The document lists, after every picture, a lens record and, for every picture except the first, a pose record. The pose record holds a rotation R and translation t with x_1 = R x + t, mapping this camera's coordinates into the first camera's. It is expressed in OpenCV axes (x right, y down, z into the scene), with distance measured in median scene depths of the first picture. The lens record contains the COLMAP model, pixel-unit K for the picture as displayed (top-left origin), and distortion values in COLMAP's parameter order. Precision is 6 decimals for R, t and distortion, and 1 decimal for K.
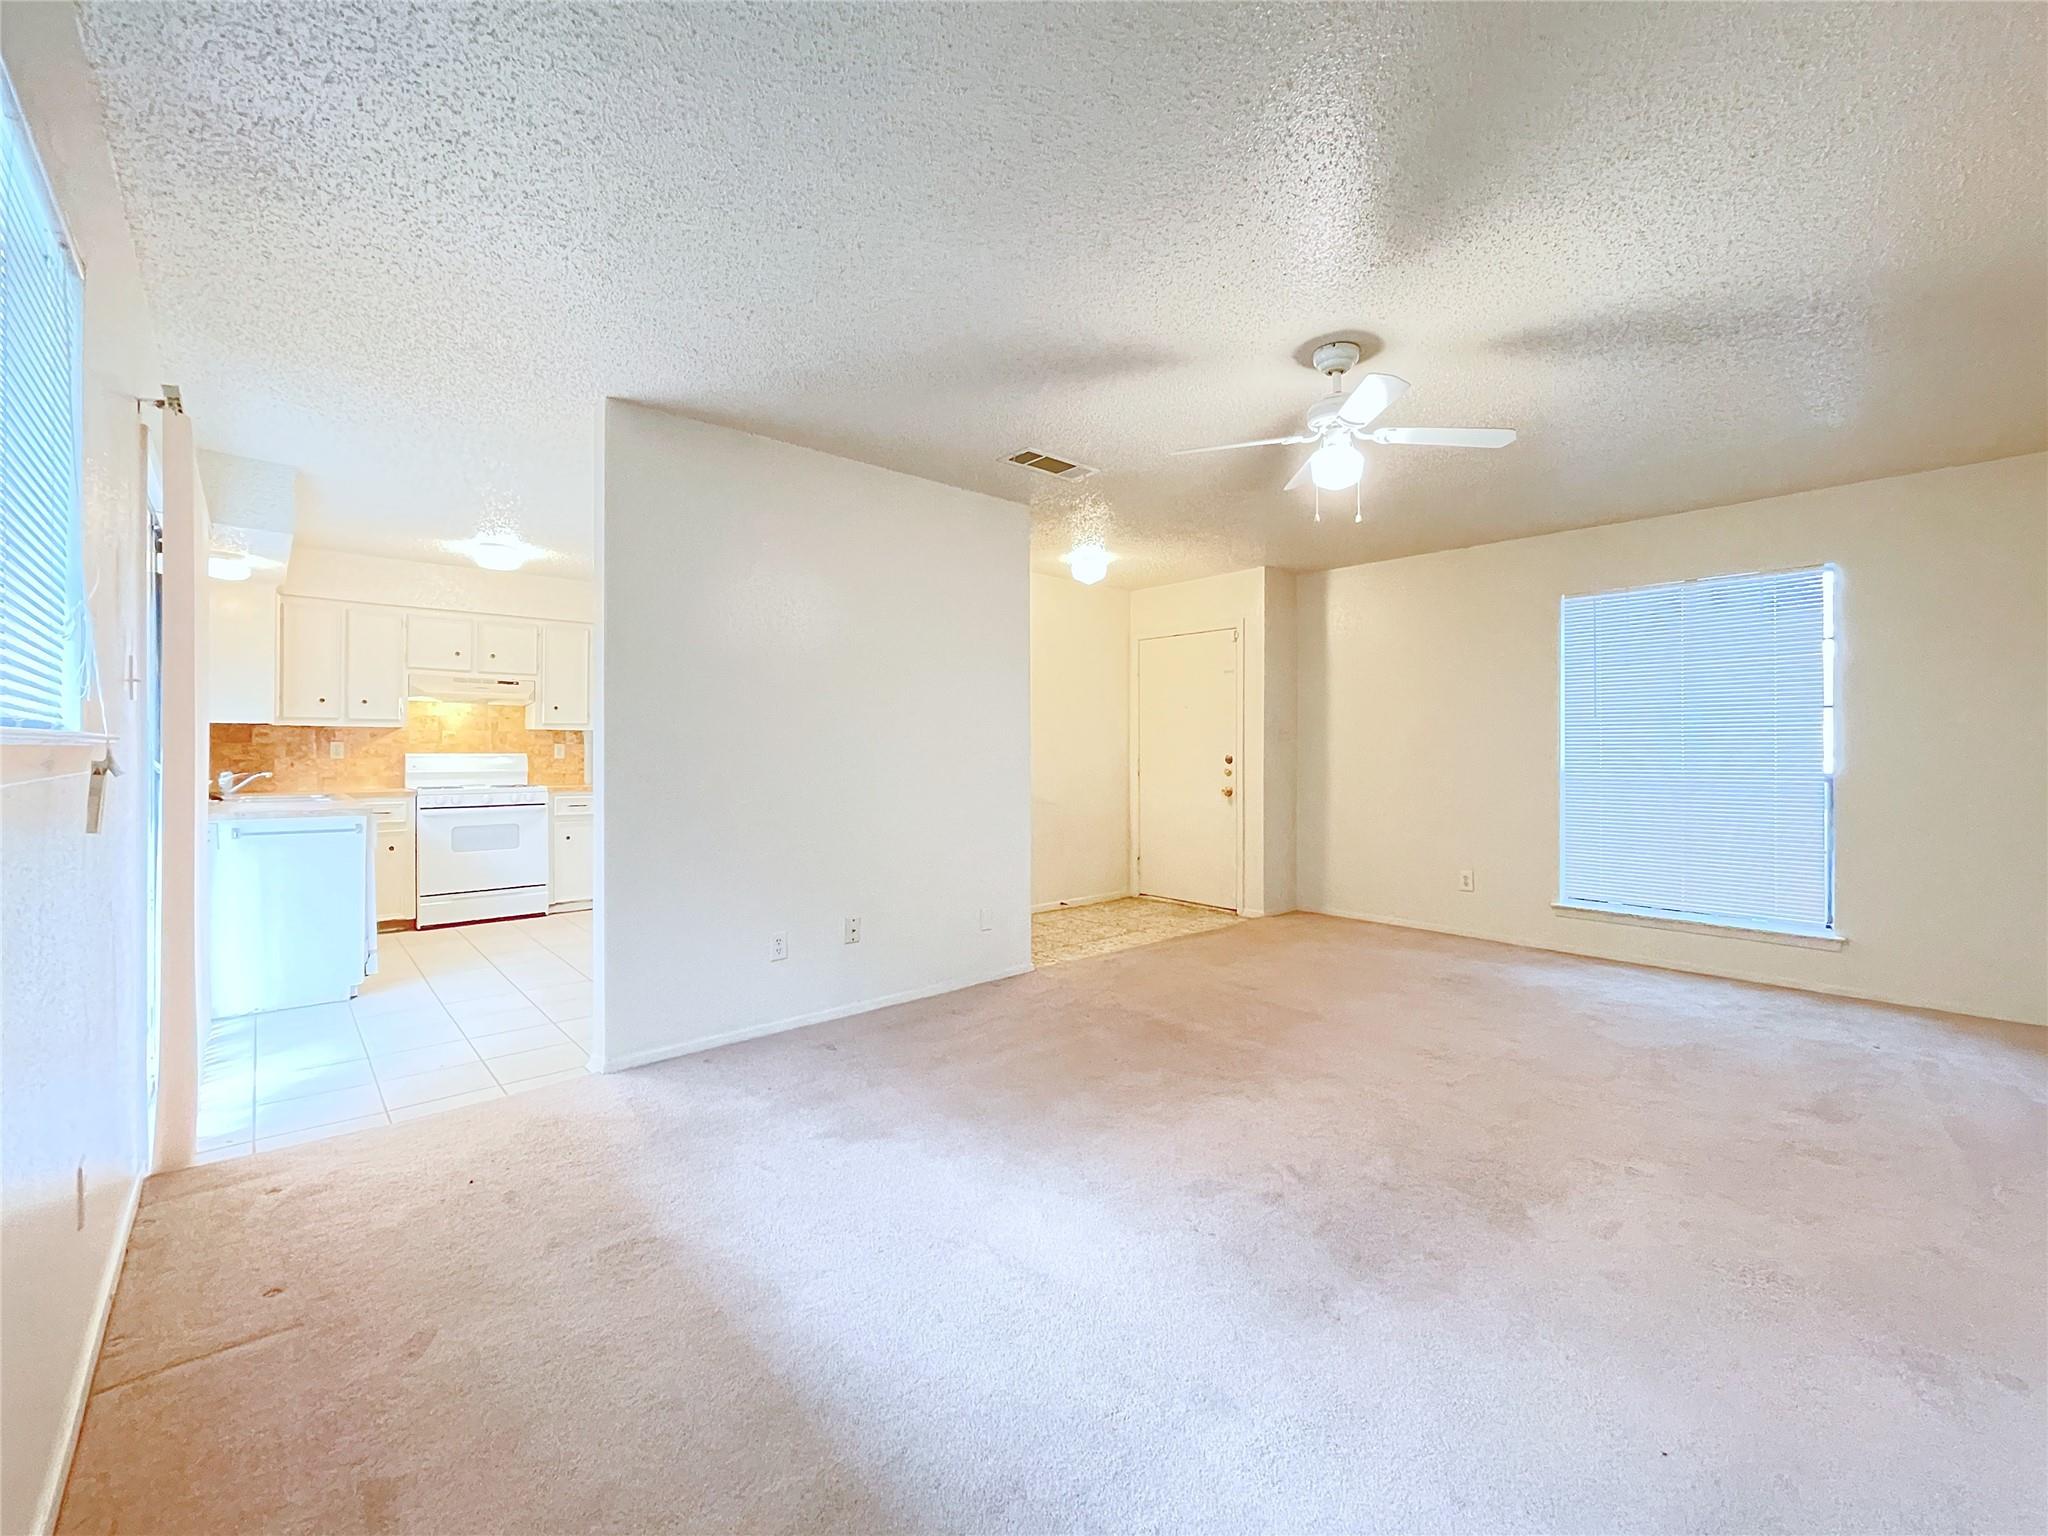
lens RADIAL K [[821.7, 0, 1014.5], [0, 821.7, 759.5], [0, 0, 1]] dist [-0.000617, -0.000238]
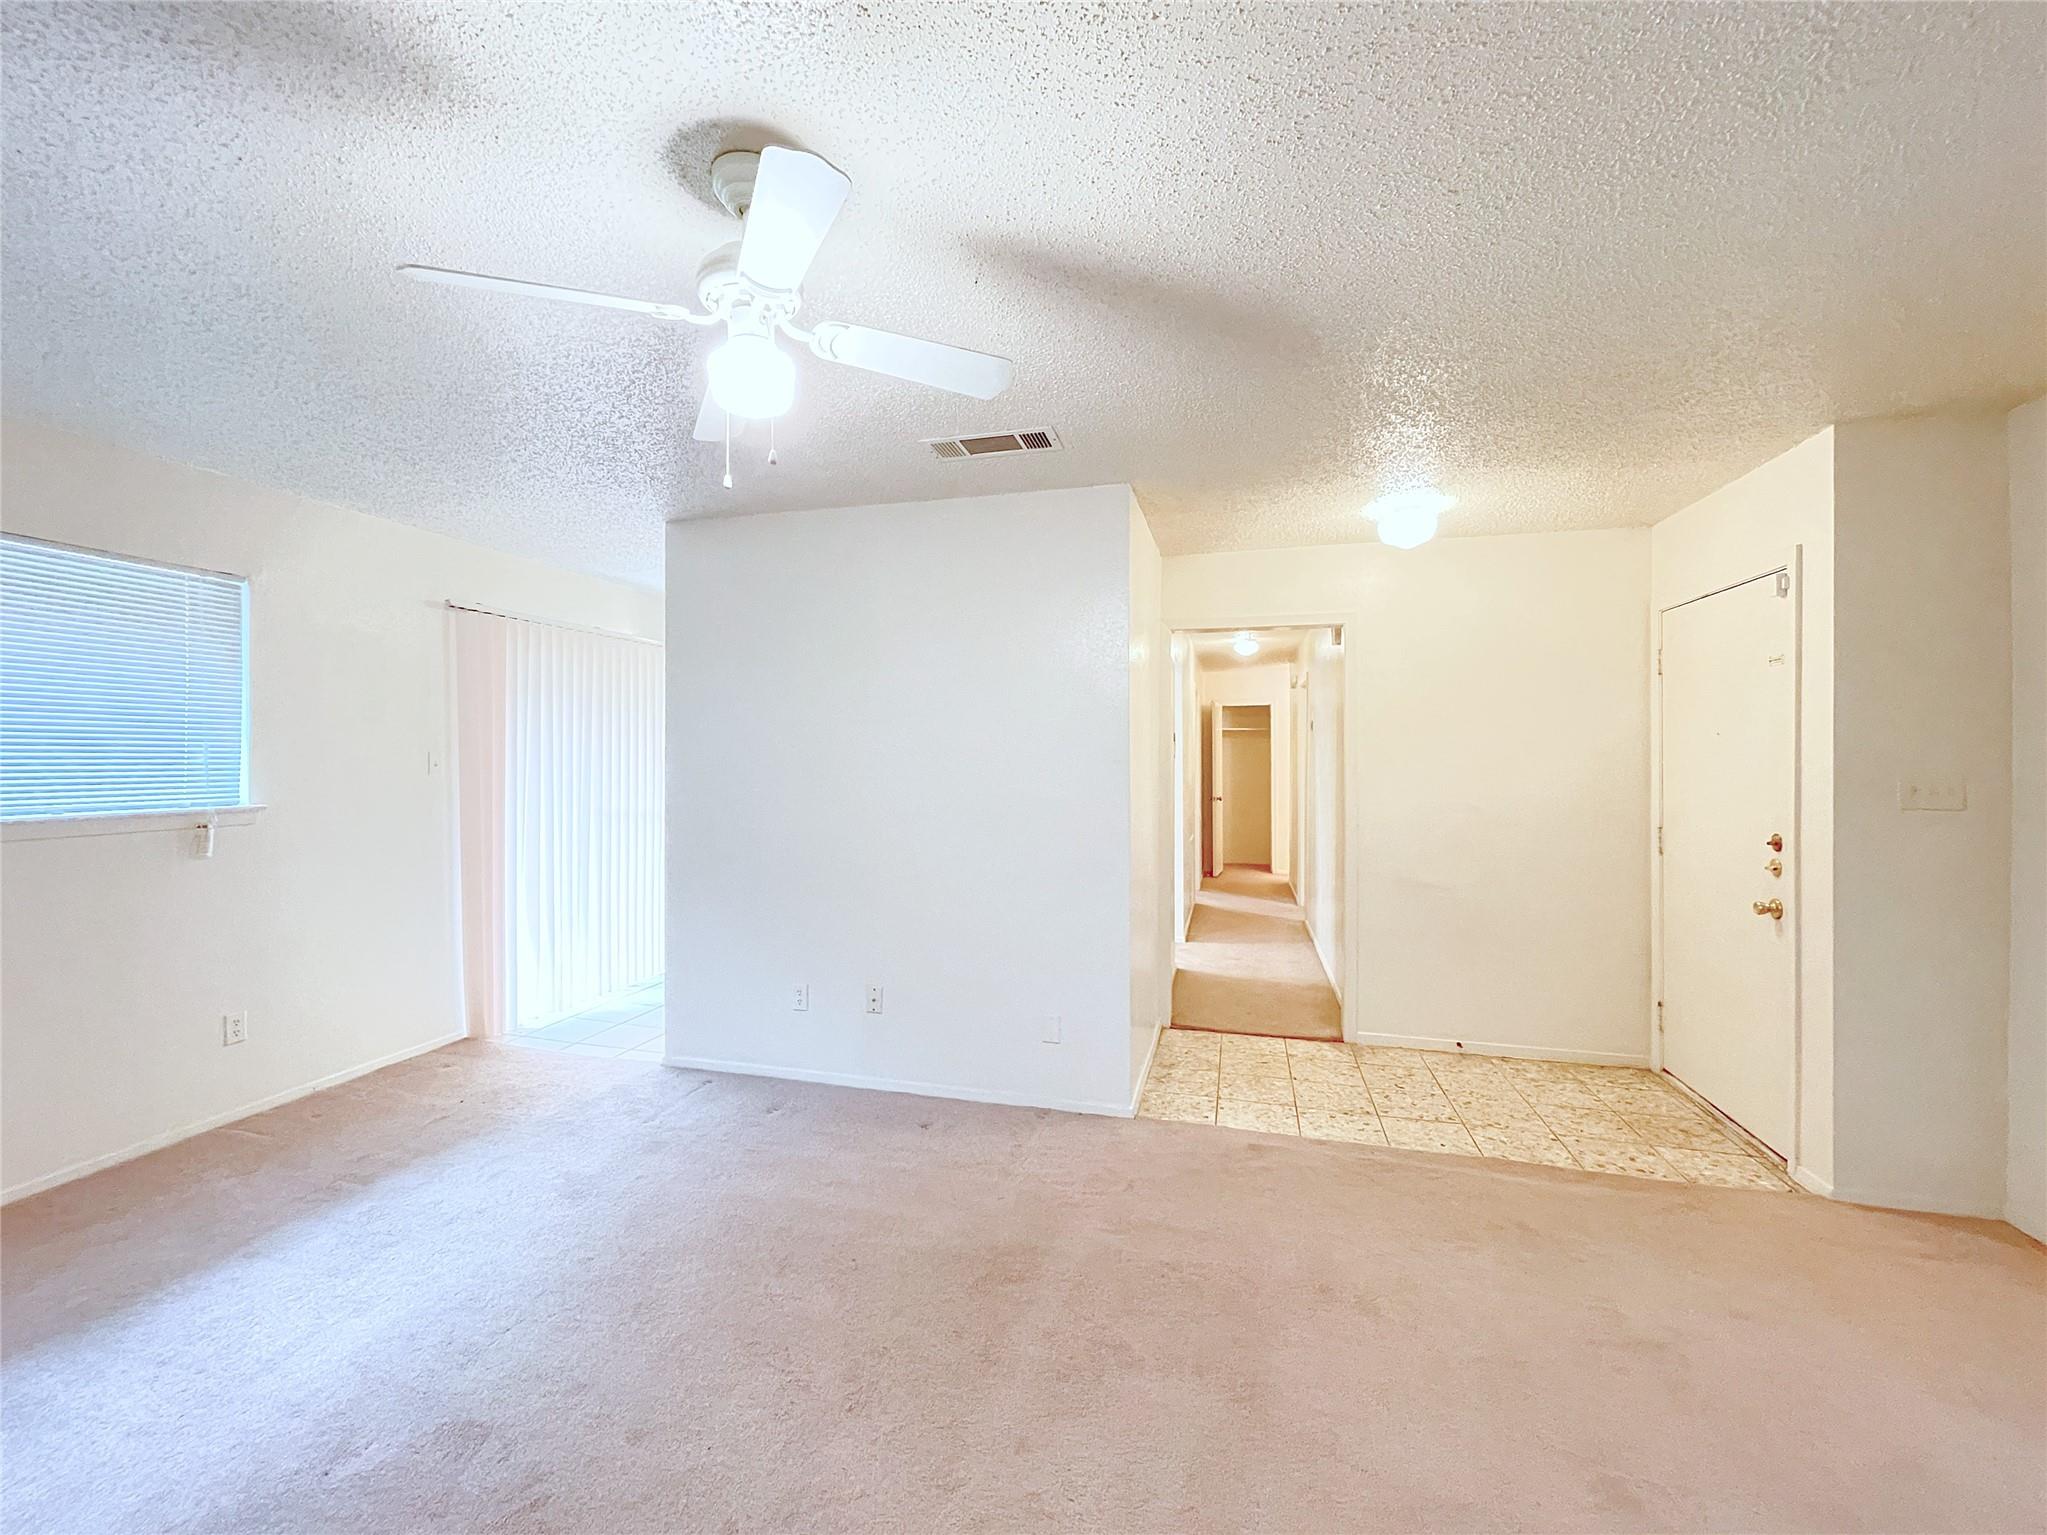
lens RADIAL K [[821.3, 0, 1014.0], [0, 821.3, 759.0], [0, 0, 1]] dist [-0.000617, -0.000238]
pose [[0.551555, -0.003796, -0.834130, 0.619824], [-0.010784, 0.999874, -0.011681, -0.056778], [0.834069, 0.015438, 0.551445, 0.539823]]
